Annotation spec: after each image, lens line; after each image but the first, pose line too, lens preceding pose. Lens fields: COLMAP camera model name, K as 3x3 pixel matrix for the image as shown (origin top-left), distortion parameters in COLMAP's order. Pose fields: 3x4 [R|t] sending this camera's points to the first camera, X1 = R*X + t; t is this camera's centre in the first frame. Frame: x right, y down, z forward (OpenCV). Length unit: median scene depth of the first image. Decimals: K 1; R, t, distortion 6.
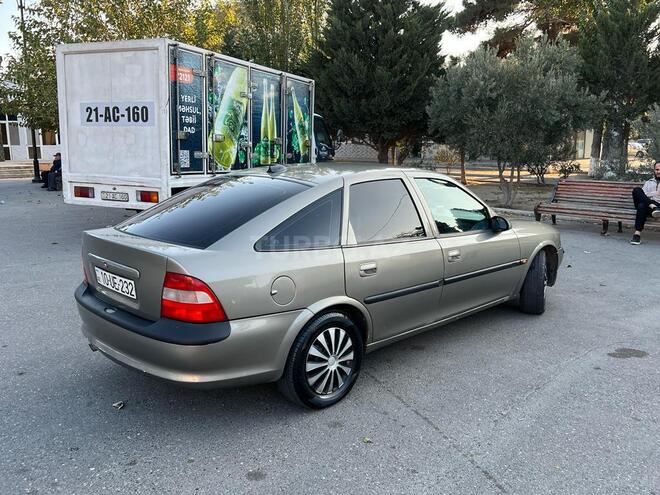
lens RADIAL K [[506.8, 0, 330.0], [0, 506.8, 247.5], [0, 0, 1]] dist [0.090205, -0.145074]
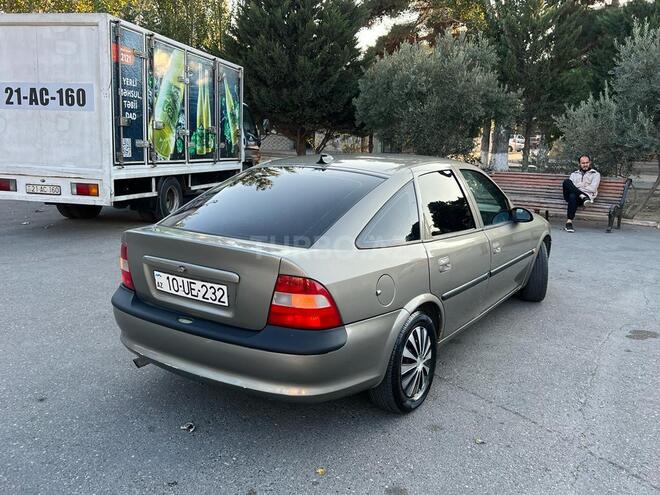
lens RADIAL K [[512.2, 0, 330.0], [0, 512.2, 247.5], [0, 0, 1]] dist [0.039044, -0.036129]
pose [[0.982521, -0.025202, 0.184436, -0.104759], [0.022410, 0.999601, 0.017205, -0.003337], [-0.184796, -0.012771, 0.982694, 0.027952]]
